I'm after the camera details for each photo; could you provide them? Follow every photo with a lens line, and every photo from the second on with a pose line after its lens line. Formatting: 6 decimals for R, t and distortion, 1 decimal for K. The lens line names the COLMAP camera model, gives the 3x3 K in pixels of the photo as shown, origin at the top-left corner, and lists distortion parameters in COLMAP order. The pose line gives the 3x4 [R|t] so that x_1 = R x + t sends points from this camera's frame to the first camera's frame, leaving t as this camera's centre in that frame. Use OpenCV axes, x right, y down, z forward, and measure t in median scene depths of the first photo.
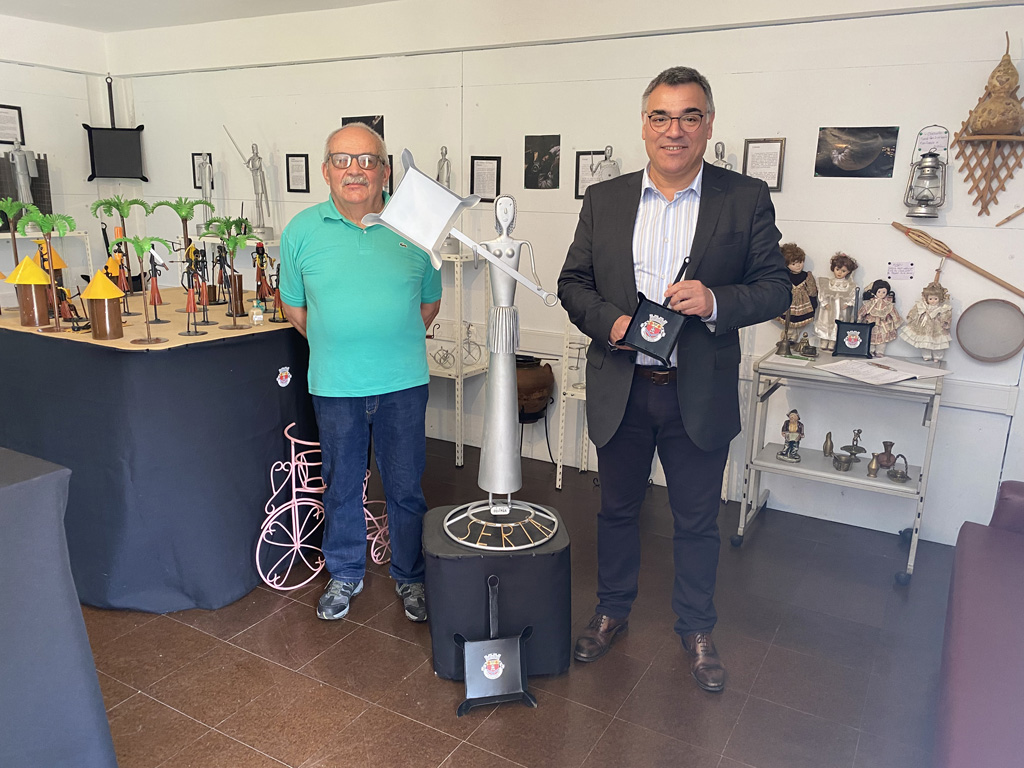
lens RADIAL K [[771.5, 0, 512.0], [0, 771.5, 384.0], [0, 0, 1]] dist [0.061391, -0.131578]
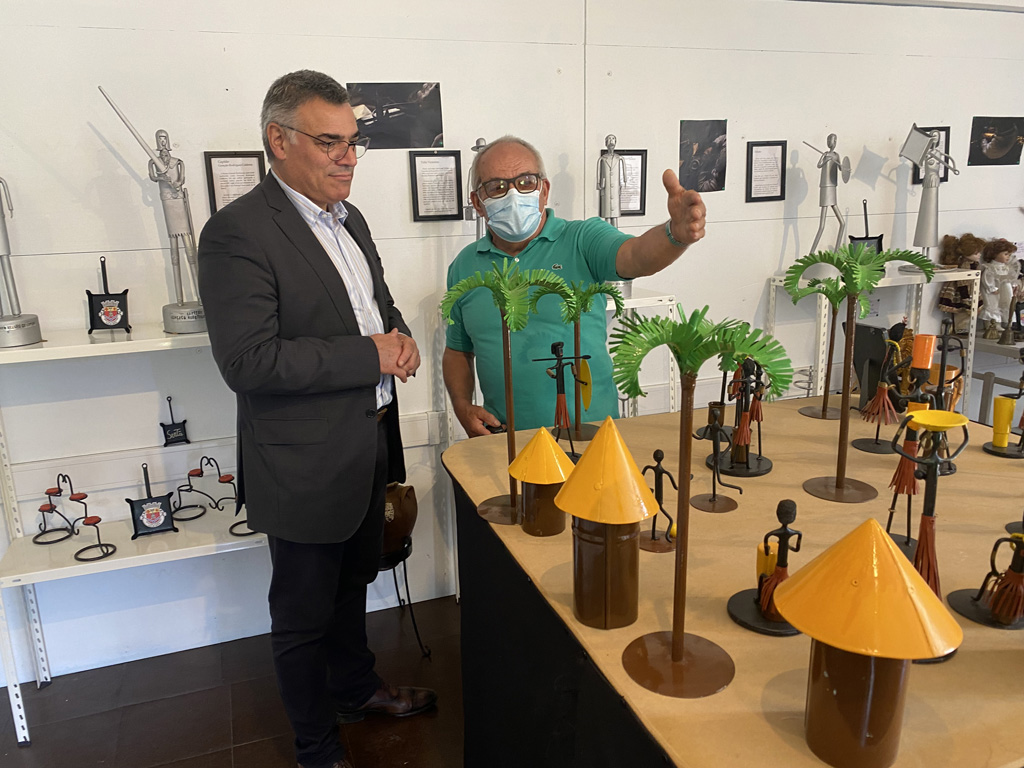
lens RADIAL K [[771.5, 0, 512.0], [0, 771.5, 384.0], [0, 0, 1]] dist [0.061391, -0.131578]
pose [[0.647161, -0.211210, 0.732512, -0.661416], [0.246054, 0.967301, 0.061524, -0.173137], [-0.721554, 0.140422, 0.677968, 0.679571]]
